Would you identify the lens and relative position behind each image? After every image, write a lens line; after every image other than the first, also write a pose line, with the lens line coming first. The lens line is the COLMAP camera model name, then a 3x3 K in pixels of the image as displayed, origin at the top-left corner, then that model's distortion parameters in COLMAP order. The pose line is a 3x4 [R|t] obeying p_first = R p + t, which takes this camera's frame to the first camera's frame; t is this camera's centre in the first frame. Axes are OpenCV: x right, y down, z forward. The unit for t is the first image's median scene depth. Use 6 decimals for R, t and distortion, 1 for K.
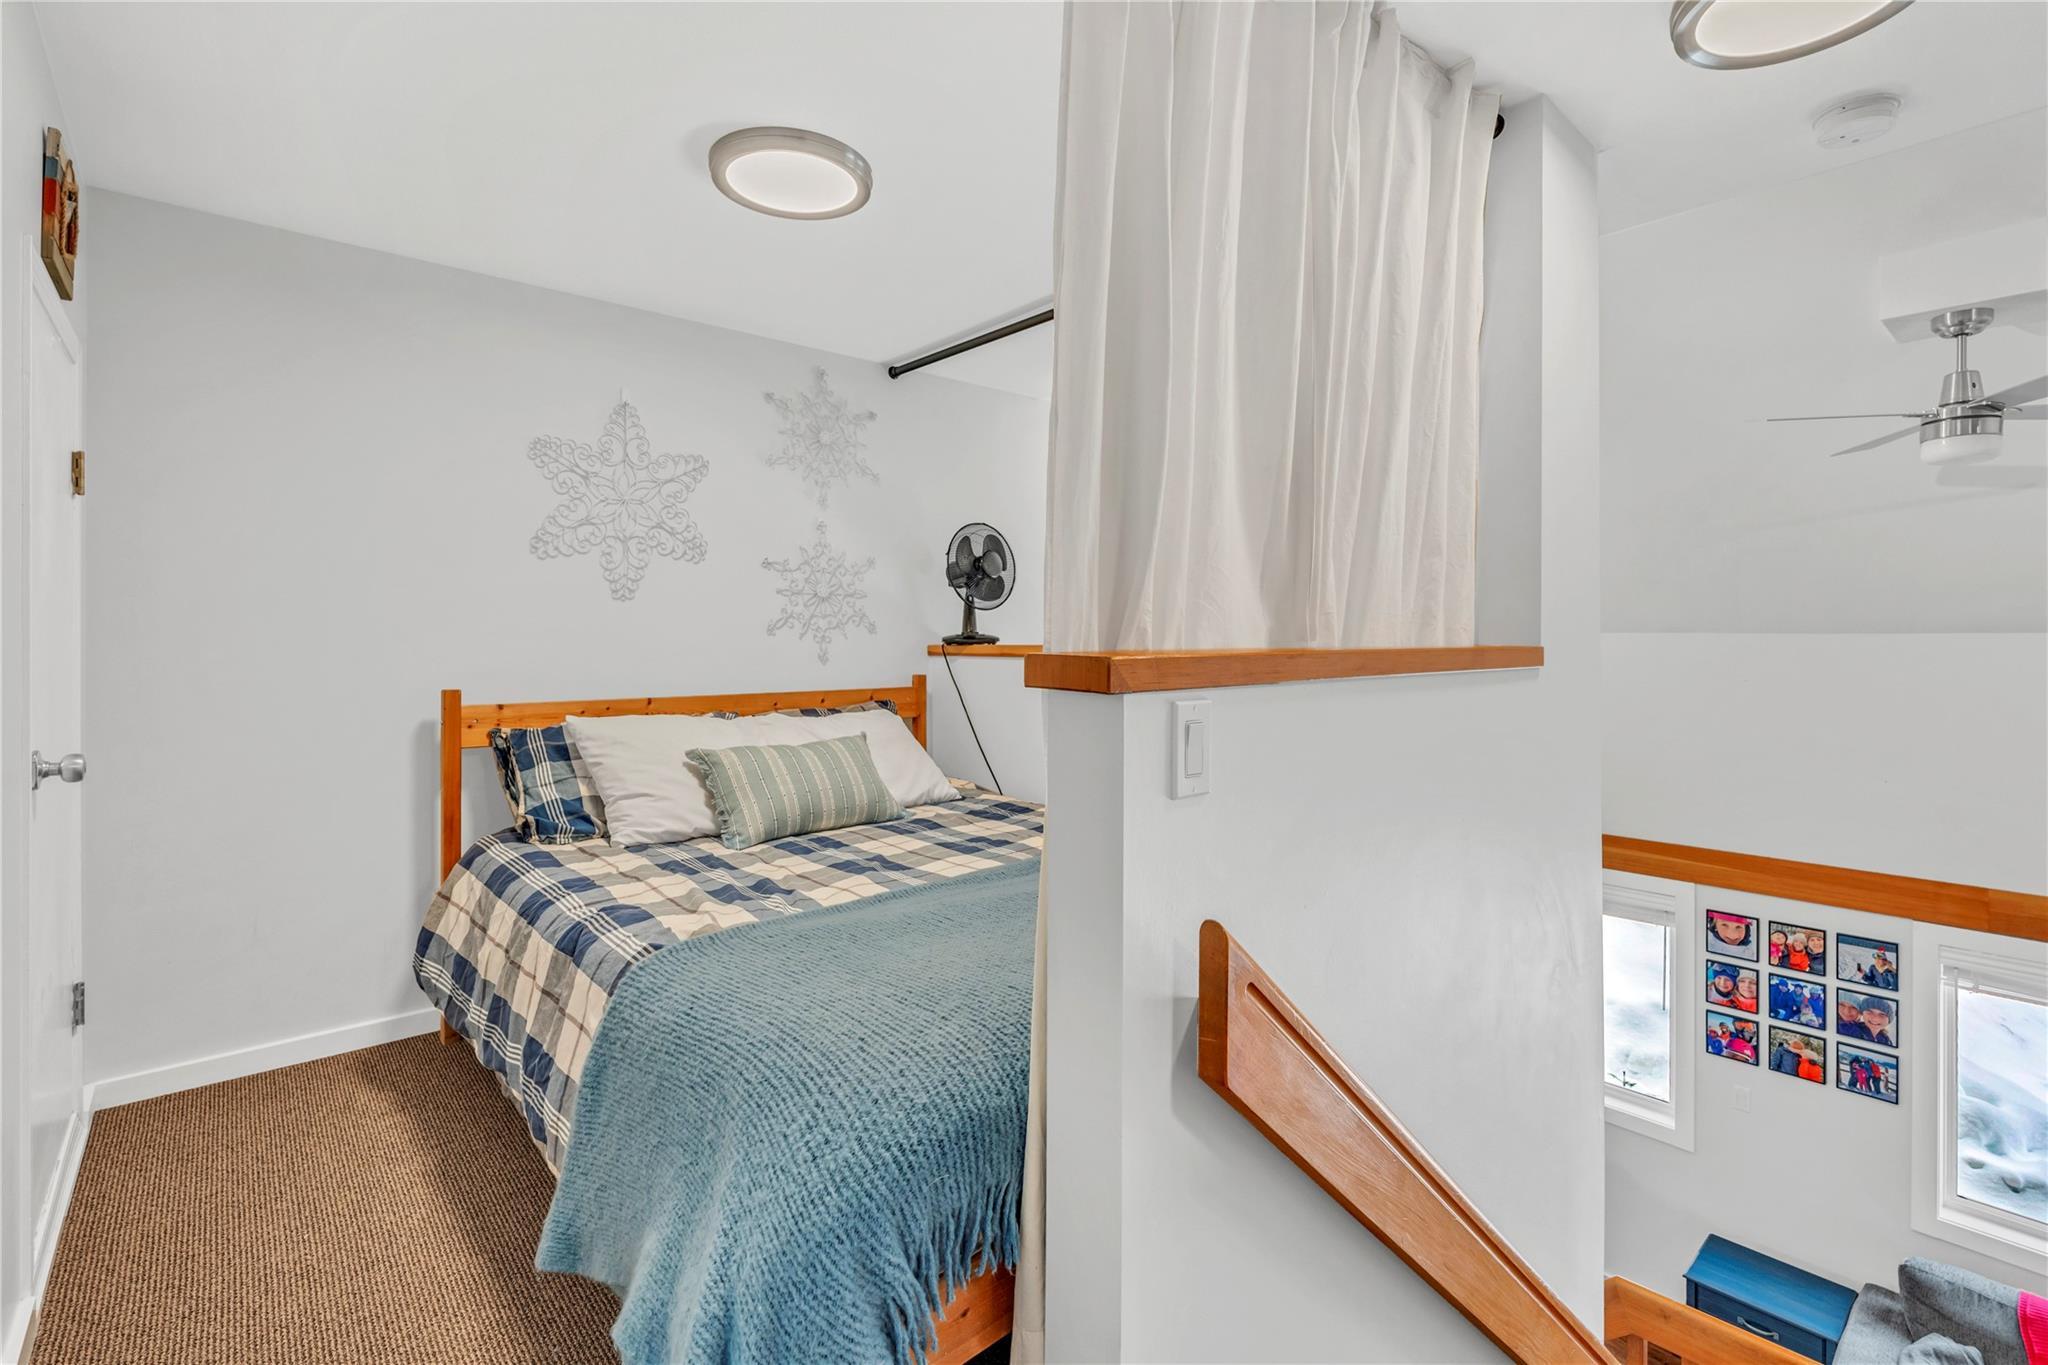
lens RADIAL K [[943.4, 0, 1031.4], [0, 943.4, 636.9], [0, 0, 1]] dist [-0.001881, 0.000968]
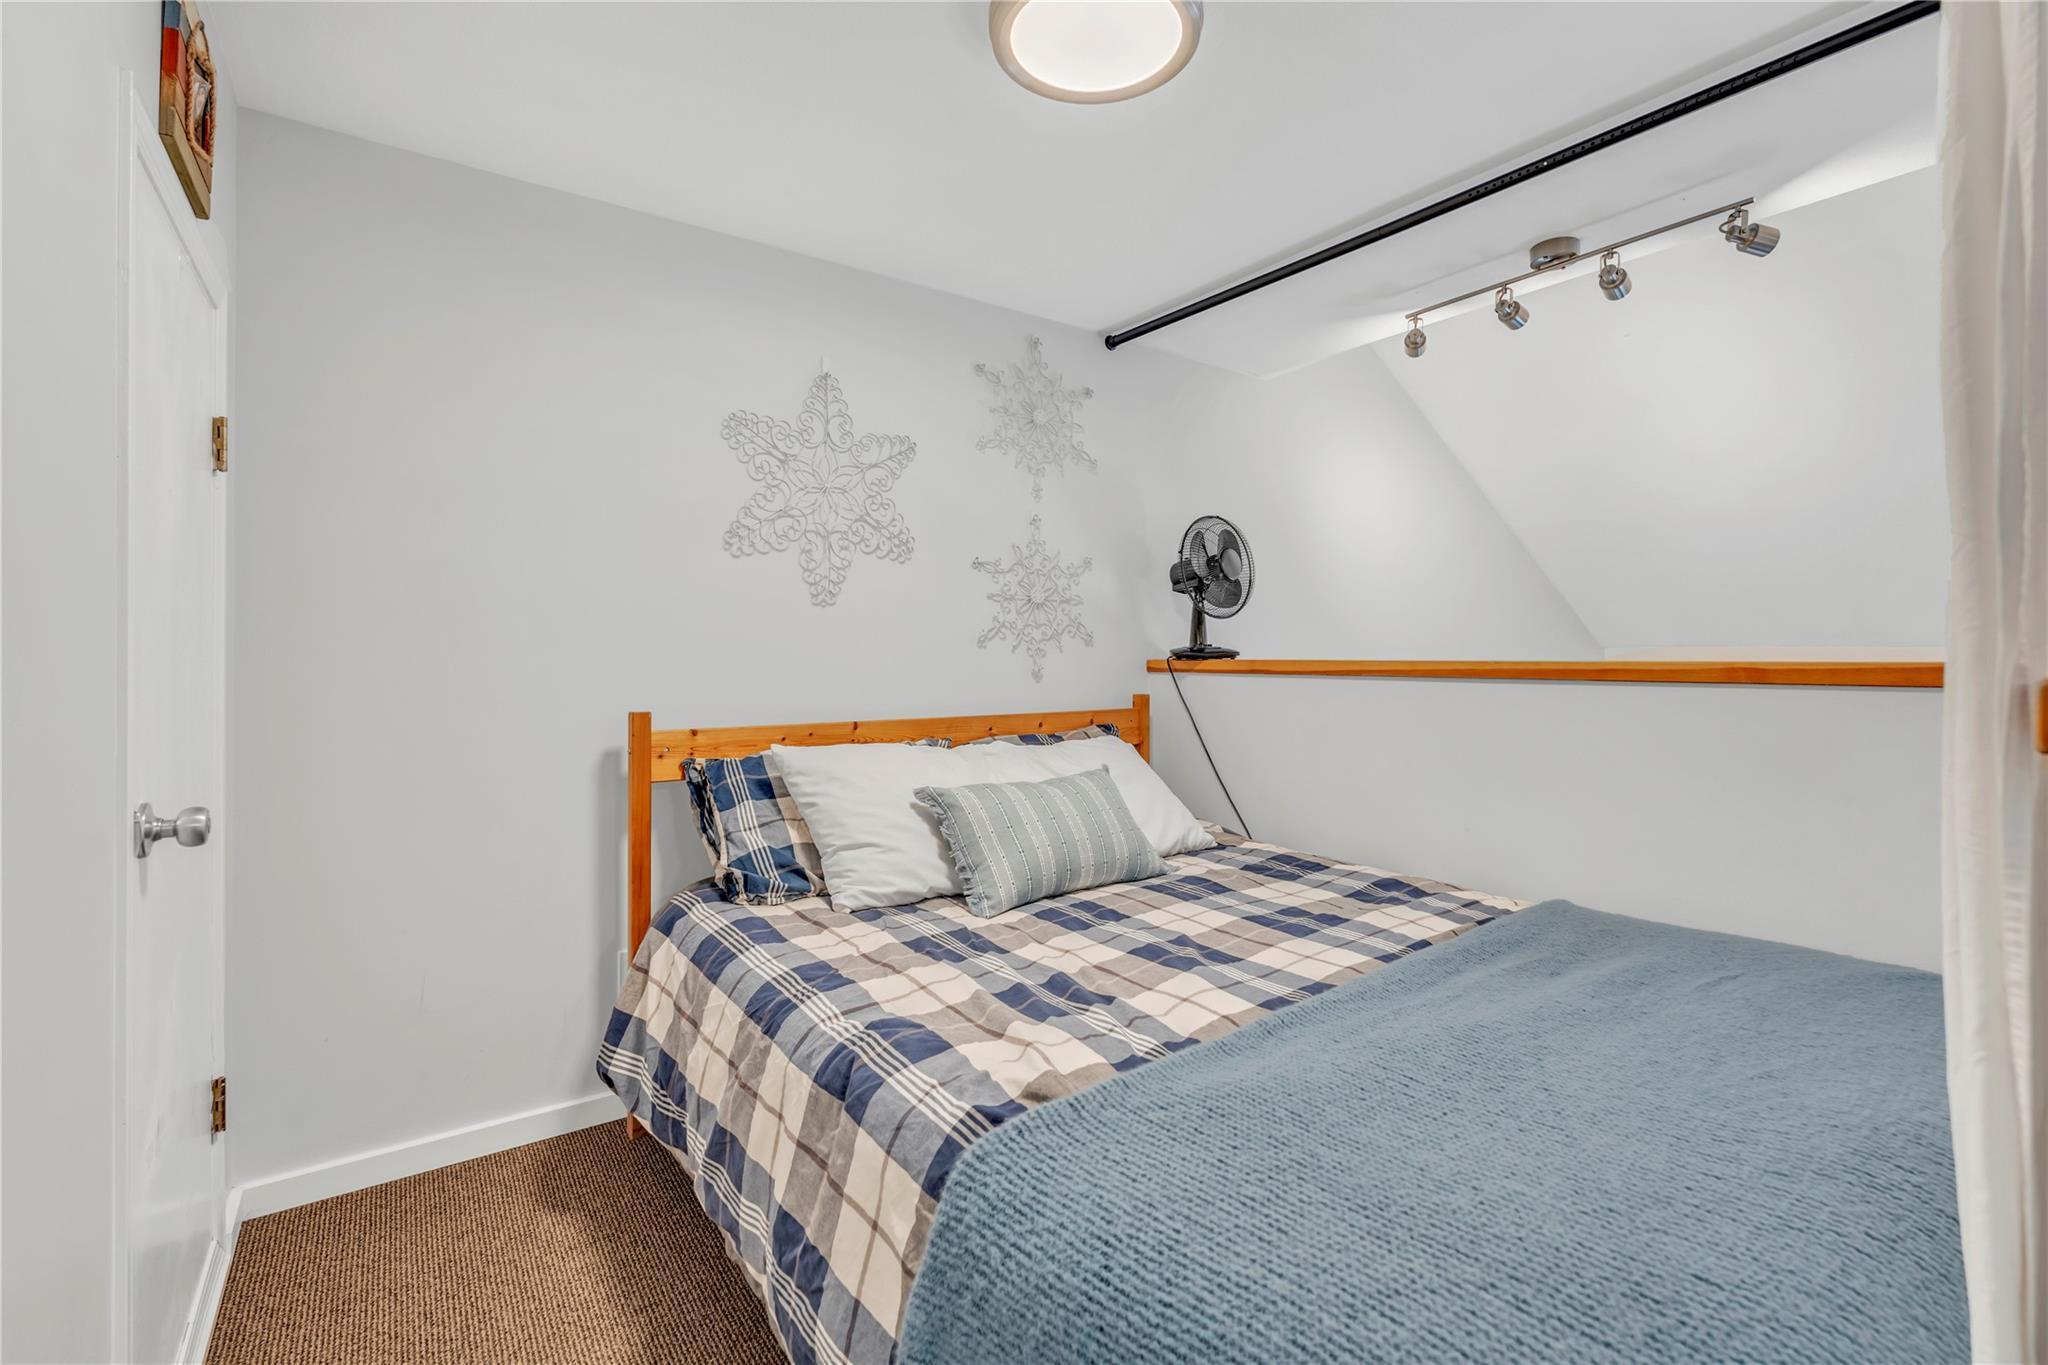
lens RADIAL K [[904.3, 0, 1019.1], [0, 904.3, 650.8], [0, 0, 1]] dist [-0.000936, -0.000206]
pose [[0.994902, 0.000915, -0.100844, -0.199820], [-0.001068, 0.999998, -0.001464, 0.002526], [0.100842, 0.001564, 0.994901, 0.236715]]
